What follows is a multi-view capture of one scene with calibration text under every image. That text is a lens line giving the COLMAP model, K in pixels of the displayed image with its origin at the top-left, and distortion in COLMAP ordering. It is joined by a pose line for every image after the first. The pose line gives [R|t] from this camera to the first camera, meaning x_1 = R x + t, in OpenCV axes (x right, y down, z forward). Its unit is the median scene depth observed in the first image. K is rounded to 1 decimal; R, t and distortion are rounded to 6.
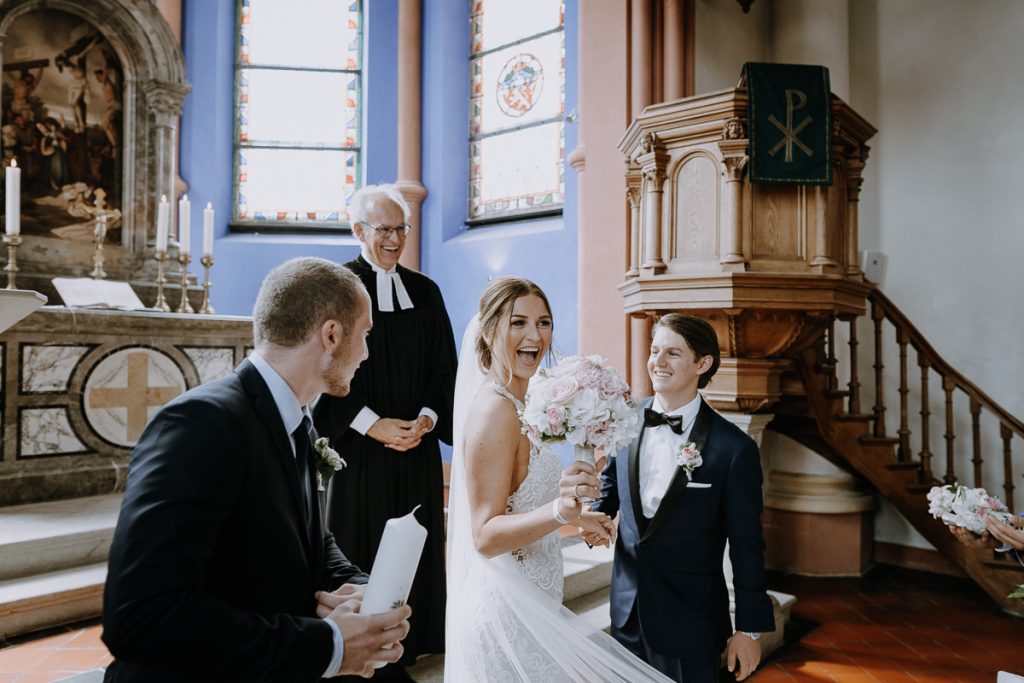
lens RADIAL K [[734.7, 0, 538.0], [0, 734.7, 348.7], [0, 0, 1]] dist [0.001857, -0.000376]
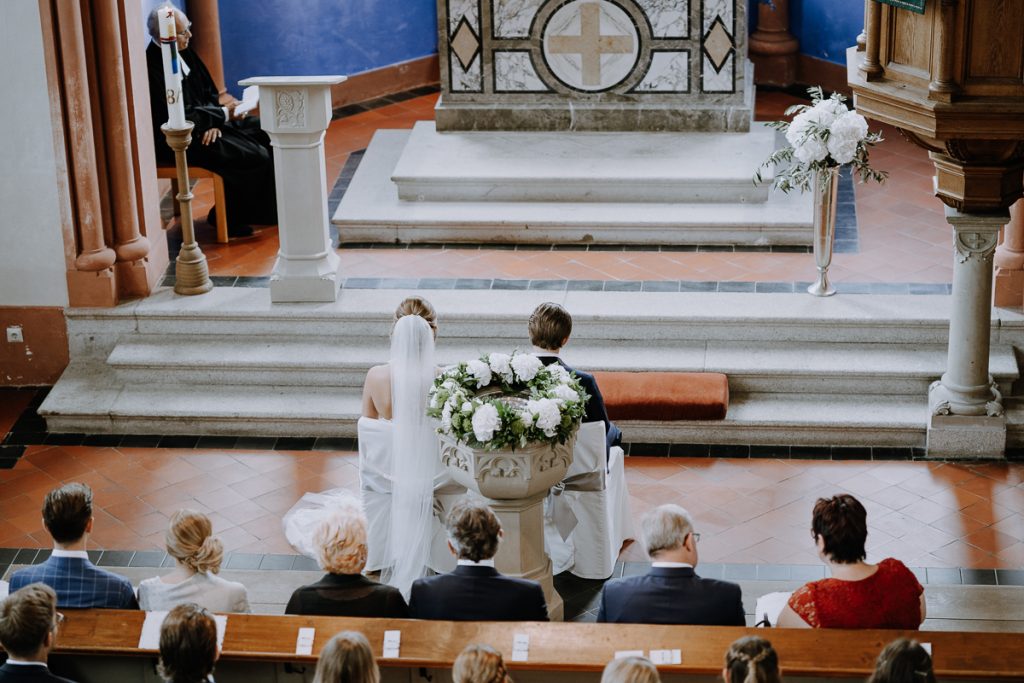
lens RADIAL K [[2524.5, 0, 513.5], [0, 2524.5, 351.7], [0, 0, 1]] dist [-1.062323, 0.000000]
pose [[0.564115, 0.284697, -0.775062, 2.011651], [0.049437, 0.925348, 0.375882, -0.773594], [0.824215, -0.250357, 0.507928, -0.862965]]
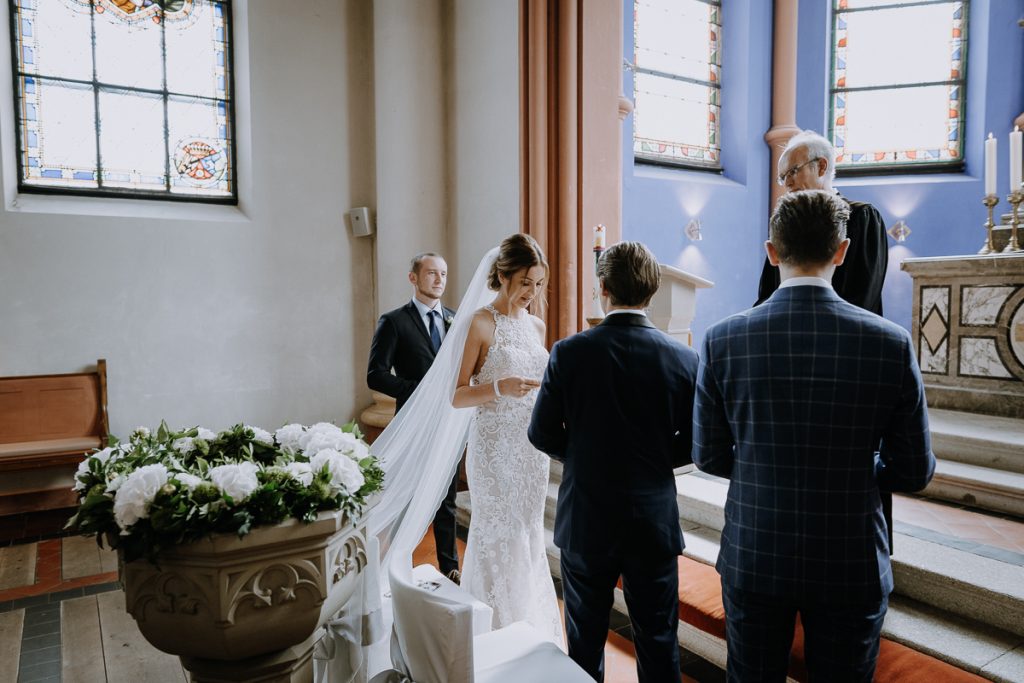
lens RADIAL K [[720.5, 0, 511.4], [0, 720.5, 336.5], [0, 0, 1]] dist [0.002637, -0.001430]
pose [[-0.287353, 0.038129, -0.957066, 0.596192], [0.014998, 0.999264, 0.035307, 0.020942], [0.957707, -0.004208, -0.287713, 0.513663]]
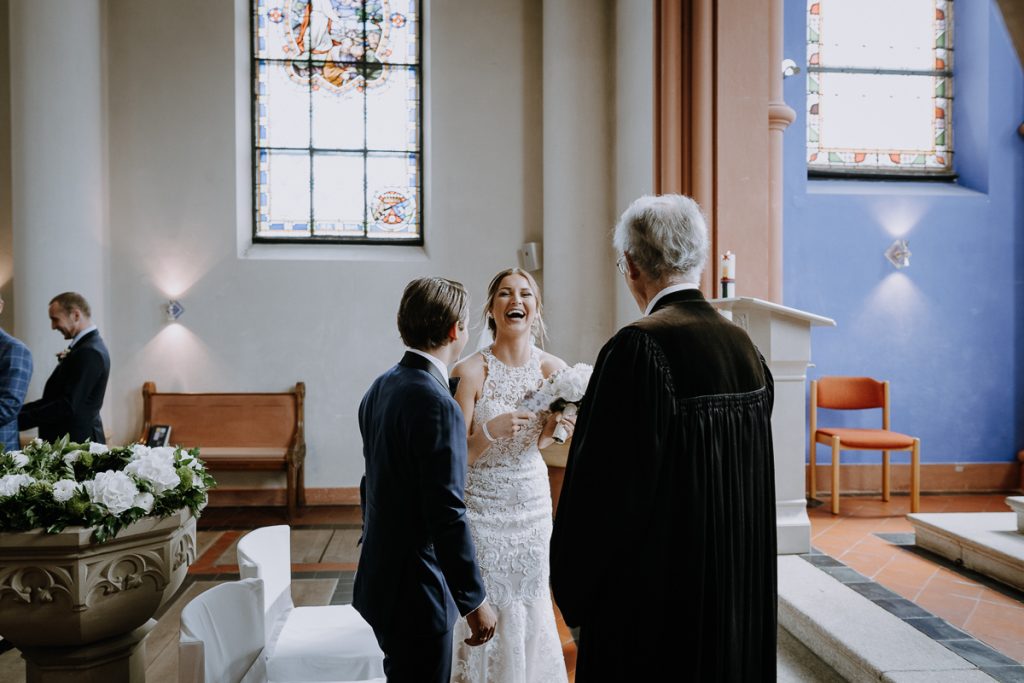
lens RADIAL K [[734.7, 0, 518.5], [0, 734.7, 334.1], [0, 0, 1]] dist [0.001857, -0.000376]
pose [[-0.685405, -0.015672, -0.727994, 0.395732], [-0.006815, 0.999863, -0.015109, 0.016471], [0.728130, -0.005394, -0.685417, 0.806825]]
